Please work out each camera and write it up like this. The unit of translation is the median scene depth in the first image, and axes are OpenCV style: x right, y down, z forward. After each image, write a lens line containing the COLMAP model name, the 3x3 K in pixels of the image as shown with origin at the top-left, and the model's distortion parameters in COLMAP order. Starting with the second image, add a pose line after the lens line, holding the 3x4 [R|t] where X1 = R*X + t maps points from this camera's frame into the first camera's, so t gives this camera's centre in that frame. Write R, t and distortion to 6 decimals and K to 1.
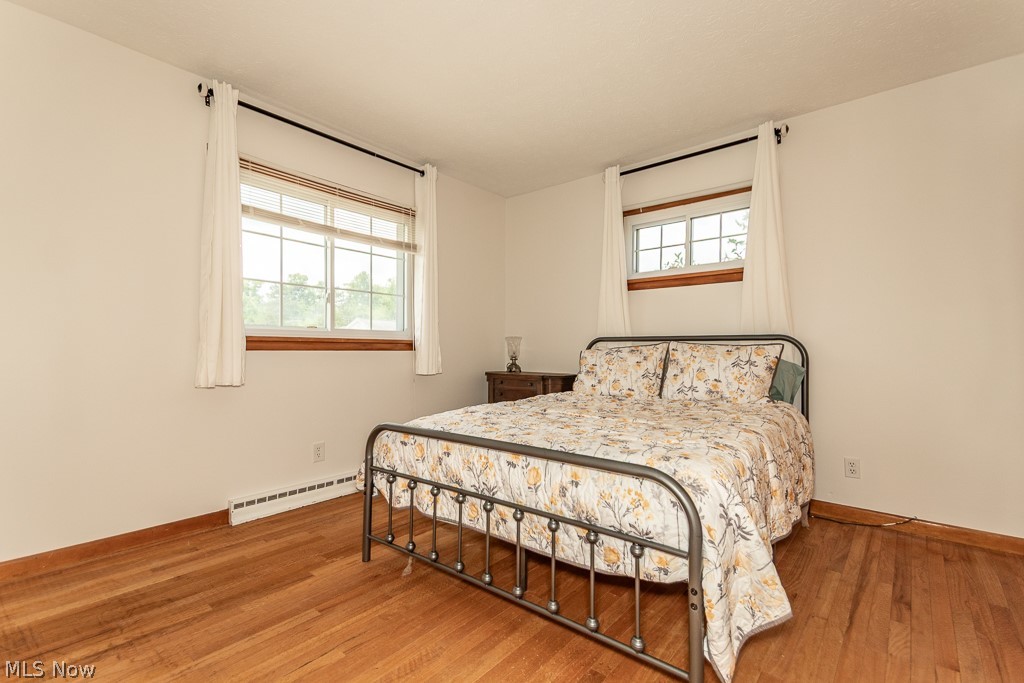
lens RADIAL K [[468.4, 0, 513.8], [0, 468.4, 347.2], [0, 0, 1]] dist [0.068620, -0.022860]
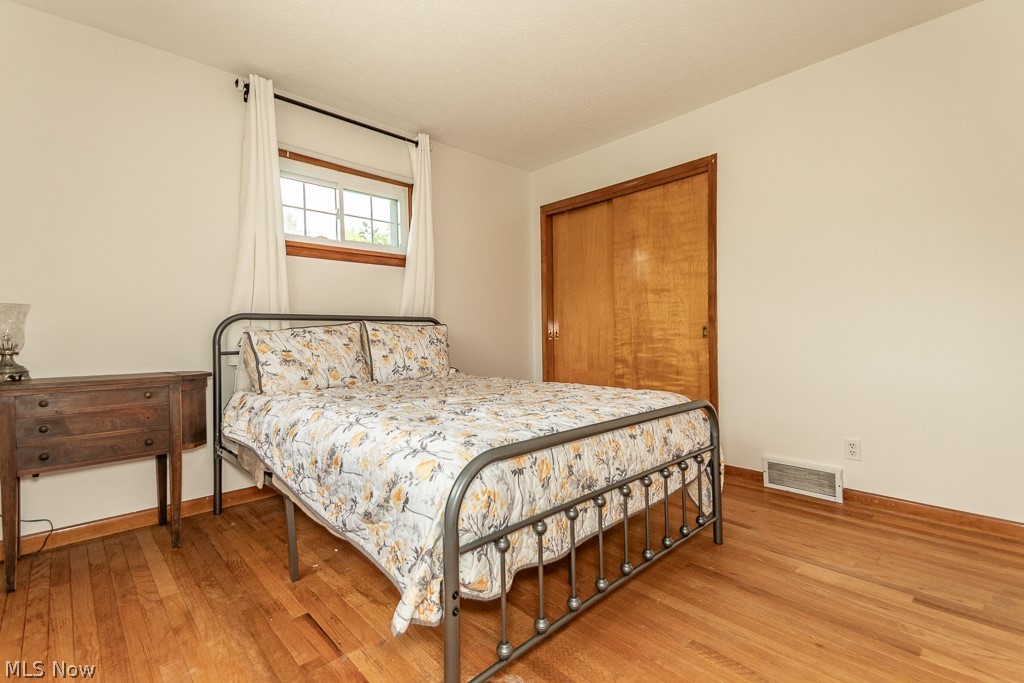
lens RADIAL K [[468.4, 0, 508.6], [0, 468.4, 339.4], [0, 0, 1]] dist [0.068620, -0.022860]
pose [[0.127355, -0.015729, 0.991733, -0.562525], [0.012144, 0.999824, 0.014298, 0.014430], [-0.991783, 0.010223, 0.127523, 0.623647]]
